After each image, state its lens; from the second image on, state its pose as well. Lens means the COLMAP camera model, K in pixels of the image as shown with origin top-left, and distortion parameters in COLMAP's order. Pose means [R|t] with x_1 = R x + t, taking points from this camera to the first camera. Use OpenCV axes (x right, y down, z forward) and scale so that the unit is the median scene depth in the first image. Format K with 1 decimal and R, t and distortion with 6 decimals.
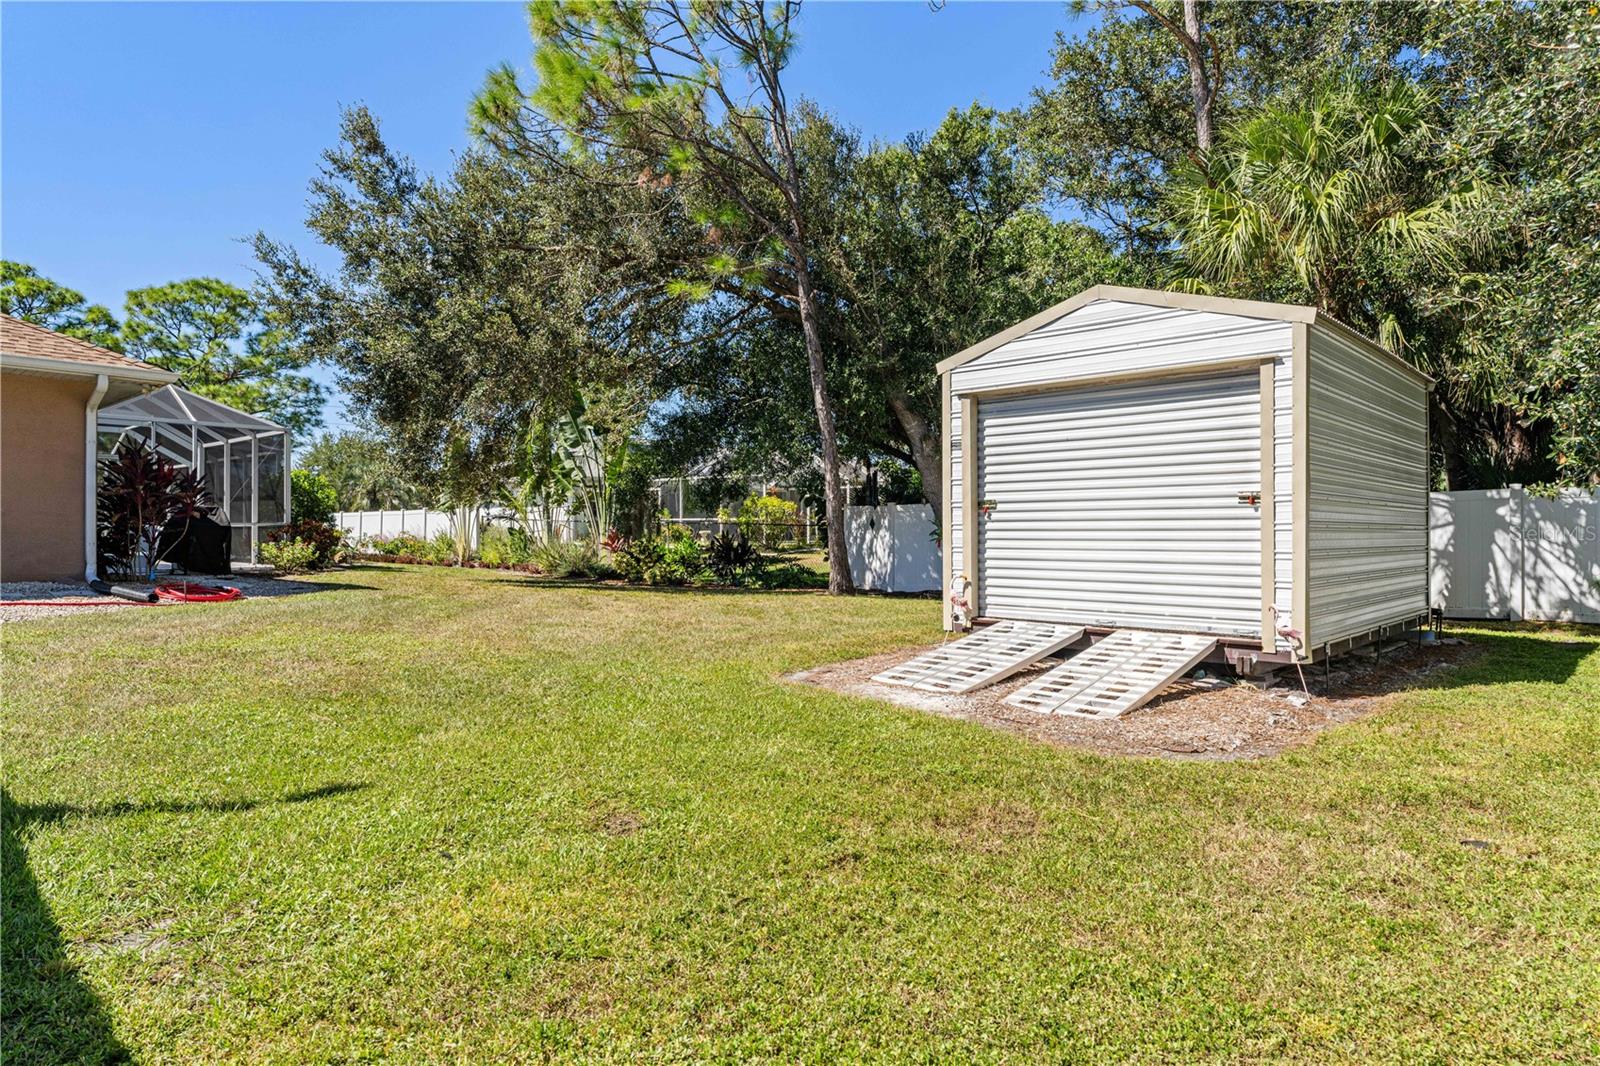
lens RADIAL K [[946.2, 0, 797.0], [0, 946.2, 531.4], [0, 0, 1]] dist [-0.003093, -0.000366]
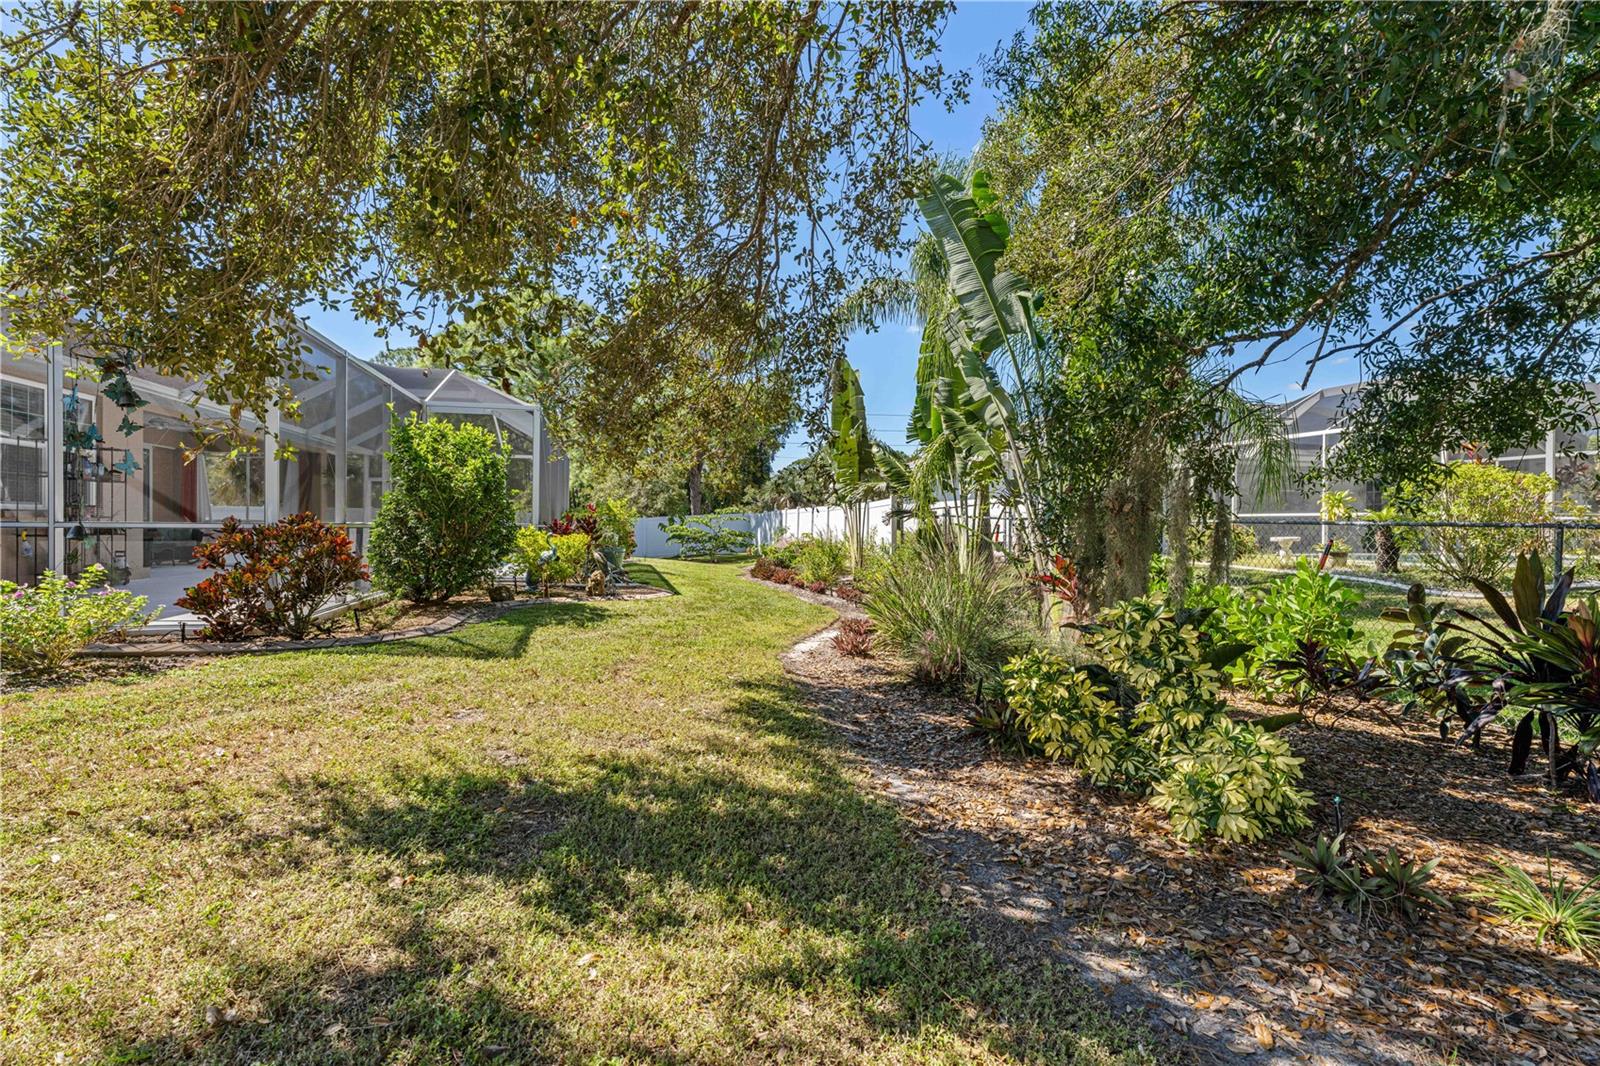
lens RADIAL K [[785.6, 0, 803.5], [0, 785.6, 533.1], [0, 0, 1]] dist [-0.000851, -0.000109]
pose [[0.832760, 0.006635, -0.553595, -0.092635], [-0.004649, 0.999977, 0.004990, -0.003927], [0.553615, -0.001582, 0.832771, 0.576691]]
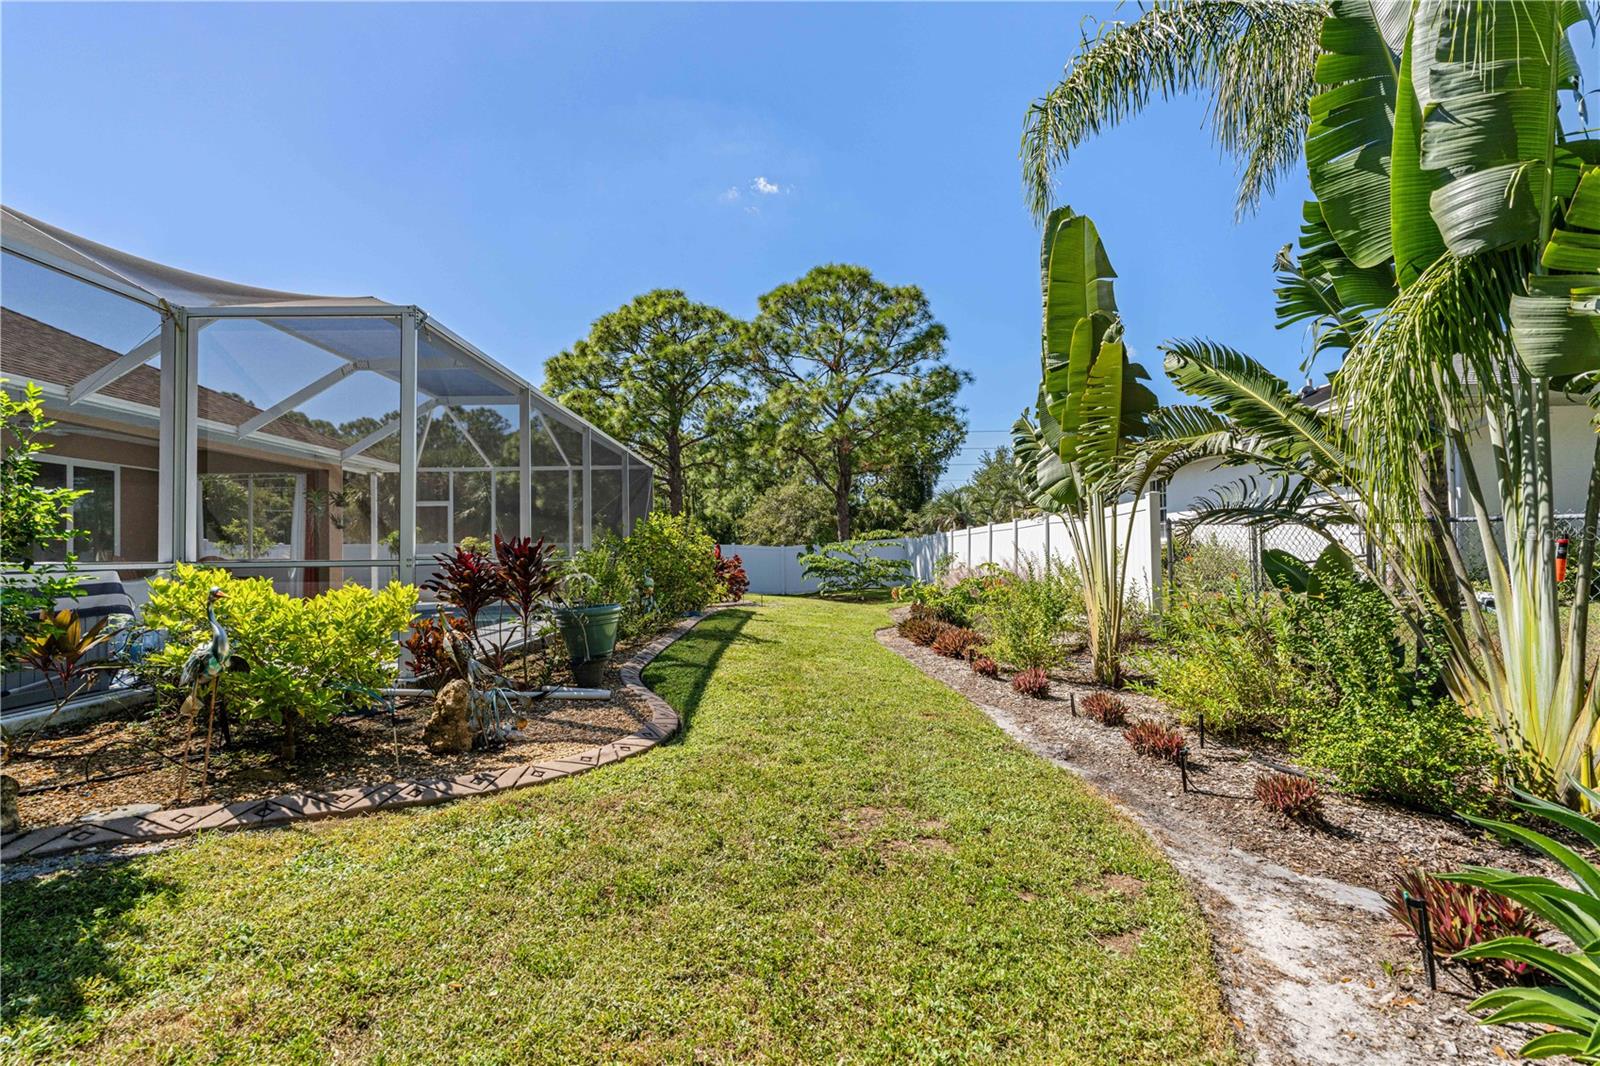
lens RADIAL K [[737.8, 0, 797.5], [0, 737.8, 541.0], [0, 0, 1]] dist [-0.001468, -0.000400]
pose [[0.687203, -0.025688, -0.726011, -0.263011], [0.012818, 0.999648, -0.023238, -0.004625], [0.726352, 0.006663, 0.687290, 0.816107]]
